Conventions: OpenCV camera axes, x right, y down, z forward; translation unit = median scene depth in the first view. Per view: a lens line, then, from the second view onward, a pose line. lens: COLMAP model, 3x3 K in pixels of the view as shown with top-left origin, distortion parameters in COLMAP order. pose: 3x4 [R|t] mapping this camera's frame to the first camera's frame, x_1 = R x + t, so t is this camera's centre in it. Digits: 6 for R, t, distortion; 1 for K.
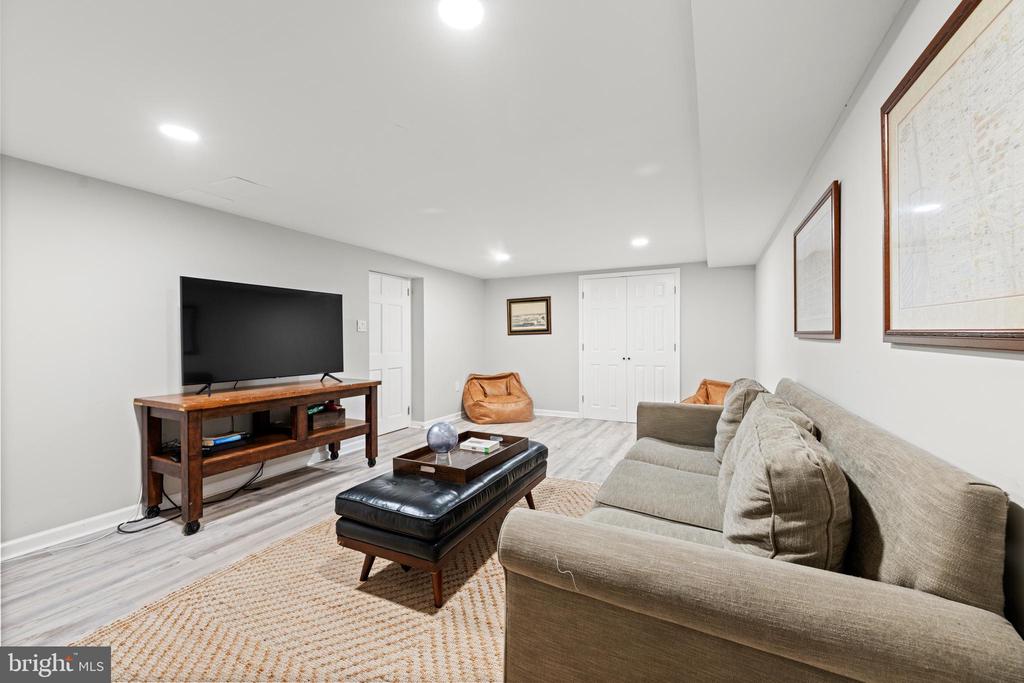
lens RADIAL K [[407.7, 0, 513.7], [0, 407.7, 344.3], [0, 0, 1]] dist [-0.003866, -0.000450]
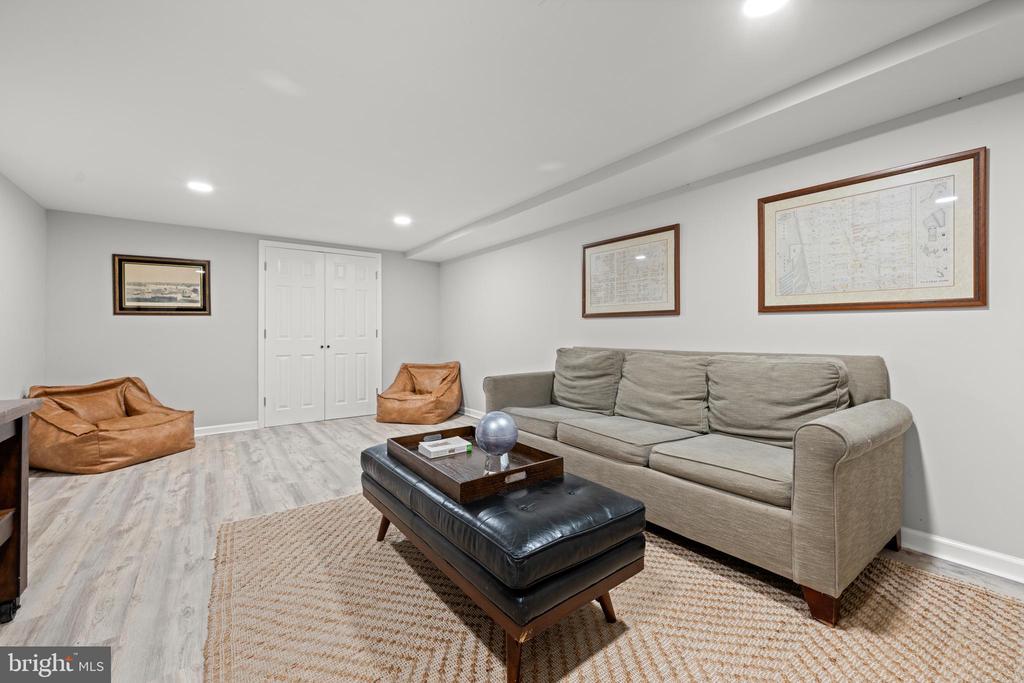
lens RADIAL K [[407.7, 0, 513.4], [0, 407.7, 332.7], [0, 0, 1]] dist [-0.003866, -0.000450]
pose [[0.448717, 0.005599, 0.893656, -0.293157], [0.014418, 0.999805, -0.013504, 0.020978], [-0.893558, 0.018944, 0.448549, 0.232244]]
